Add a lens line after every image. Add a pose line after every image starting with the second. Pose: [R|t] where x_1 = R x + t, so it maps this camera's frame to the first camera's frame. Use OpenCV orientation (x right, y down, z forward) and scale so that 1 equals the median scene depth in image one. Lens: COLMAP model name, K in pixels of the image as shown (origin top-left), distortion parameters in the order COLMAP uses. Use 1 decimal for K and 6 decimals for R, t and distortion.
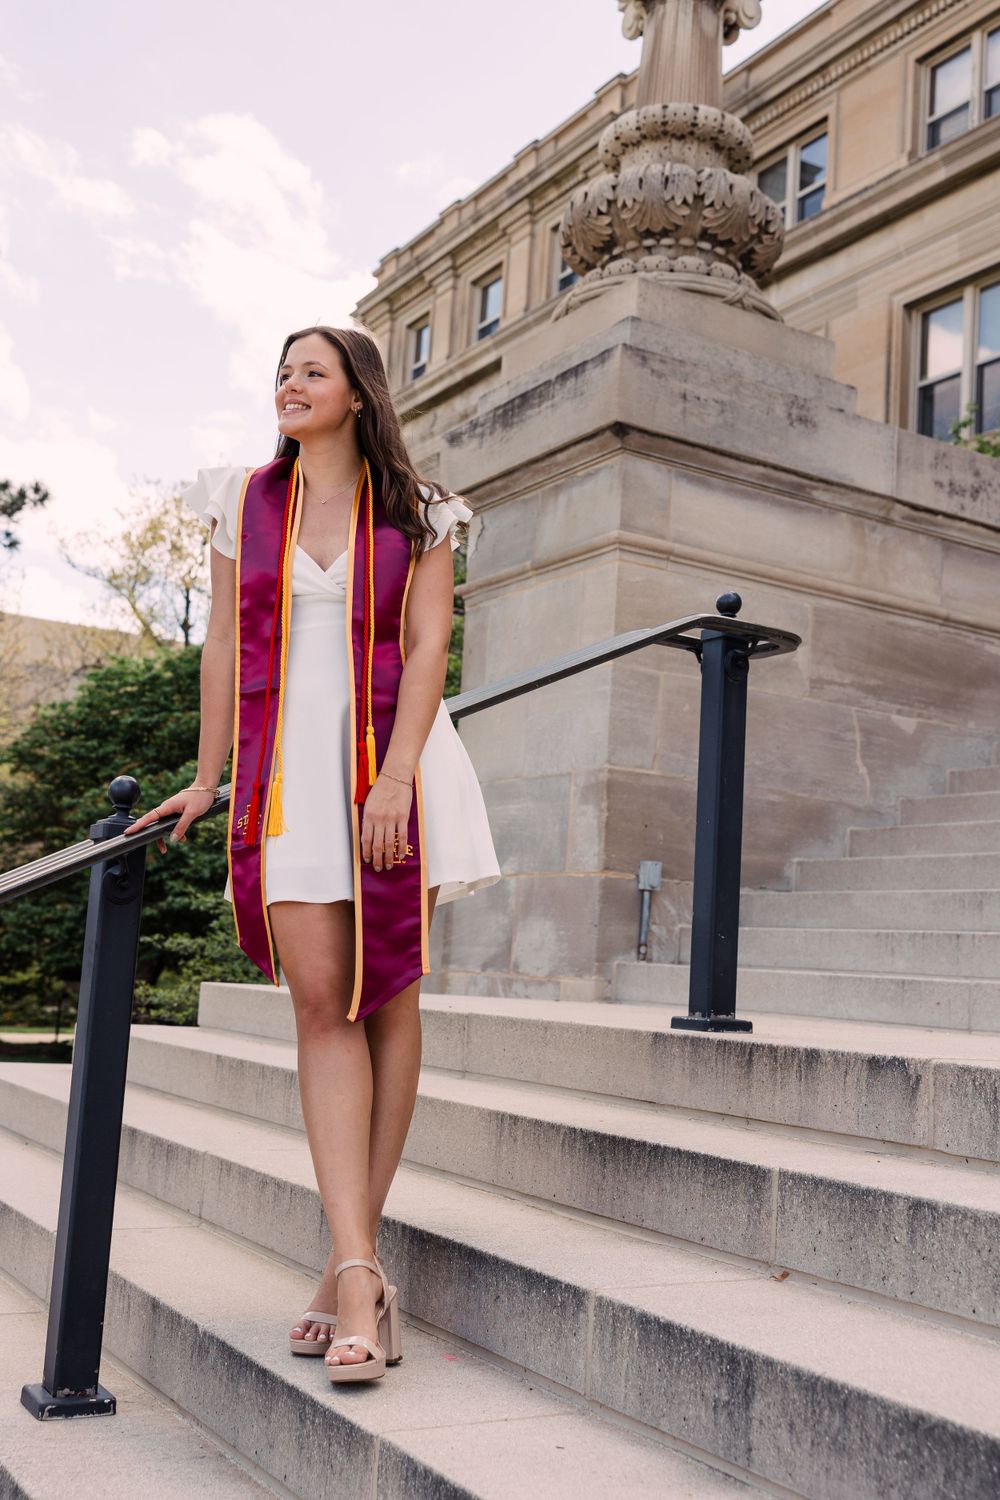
lens RADIAL K [[1612.3, 0, 507.5], [0, 1612.3, 721.1], [0, 0, 1]] dist [0.009074, 0.008547]
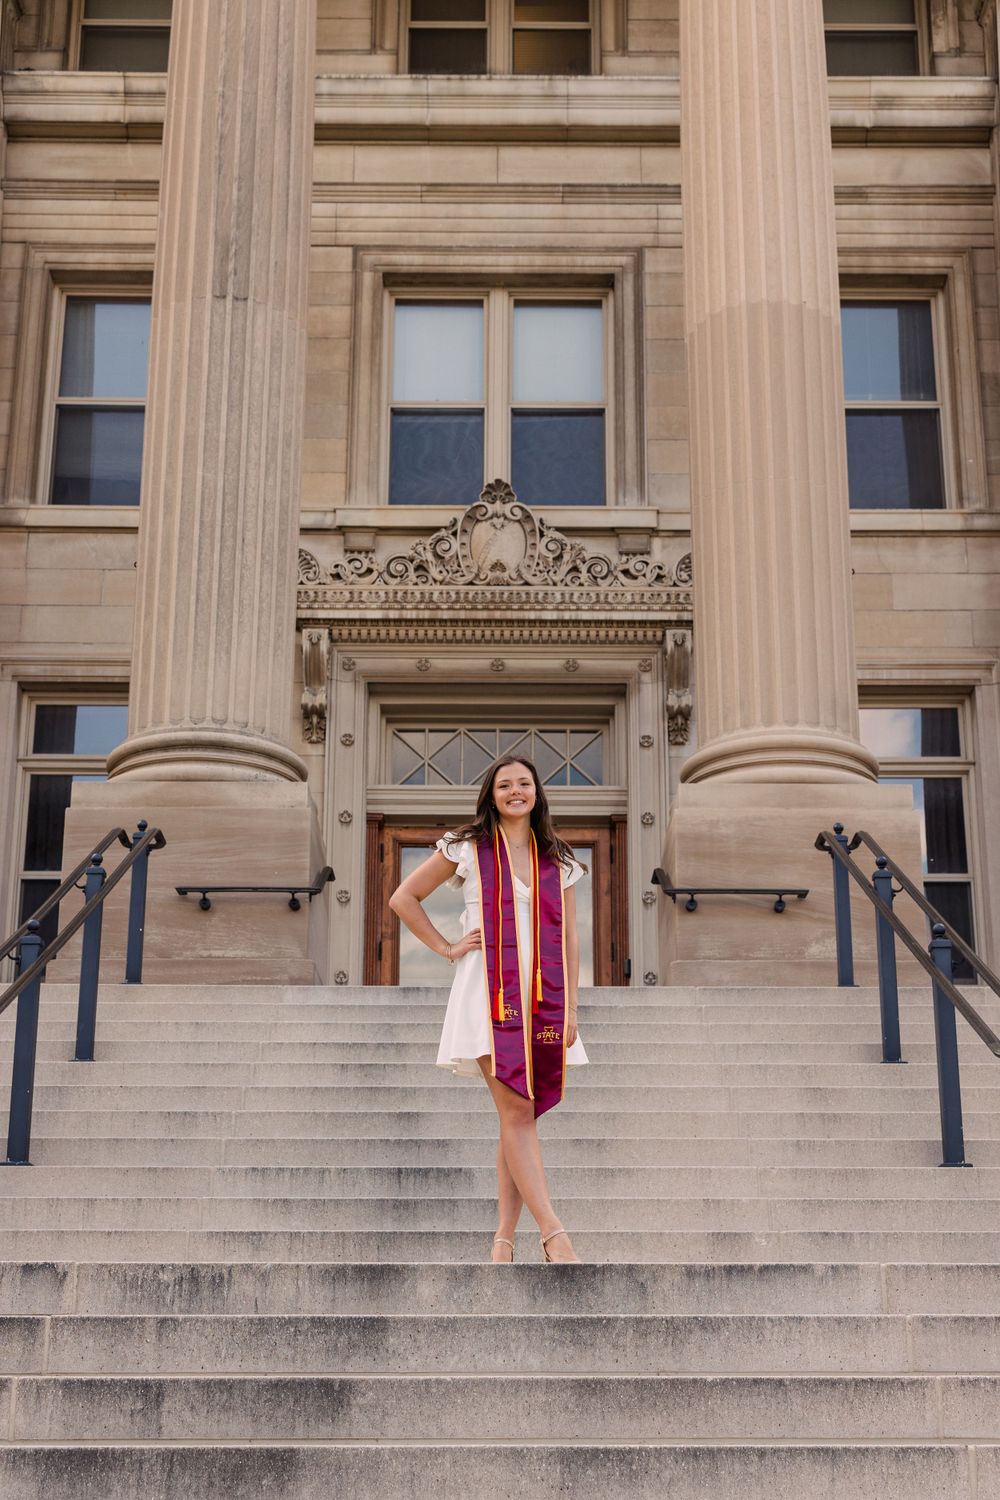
lens RADIAL K [[2062.5, 0, 515.9], [0, 2062.5, 846.1], [0, 0, 1]] dist [0.000576, 0.040610]
pose [[0.499555, 0.193863, 0.844312, -0.499175], [-0.100795, 0.981026, -0.165616, 0.034133], [-0.860398, -0.002368, 0.509616, -0.171254]]
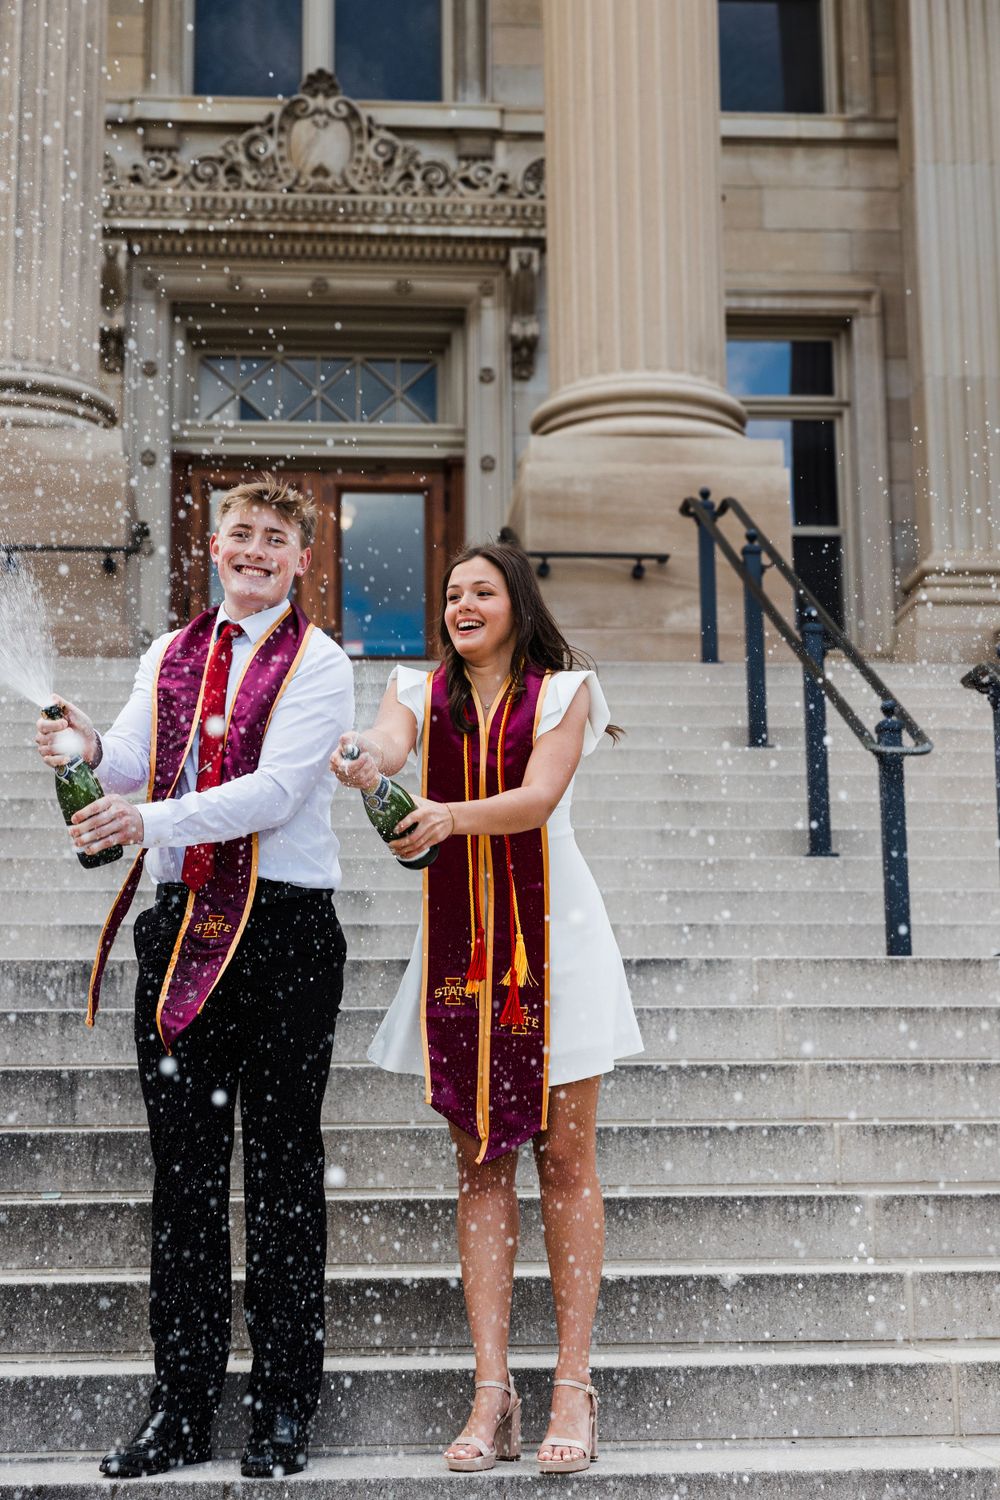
lens RADIAL K [[2438.2, 0, 478.5], [0, 2438.2, 712.7], [0, 0, 1]] dist [0.007663, 0.123019]
pose [[0.436112, 0.107198, 0.893485, -0.651637], [-0.099689, 0.992524, -0.070421, 0.028787], [-0.894353, -0.058359, 0.443538, -0.215047]]
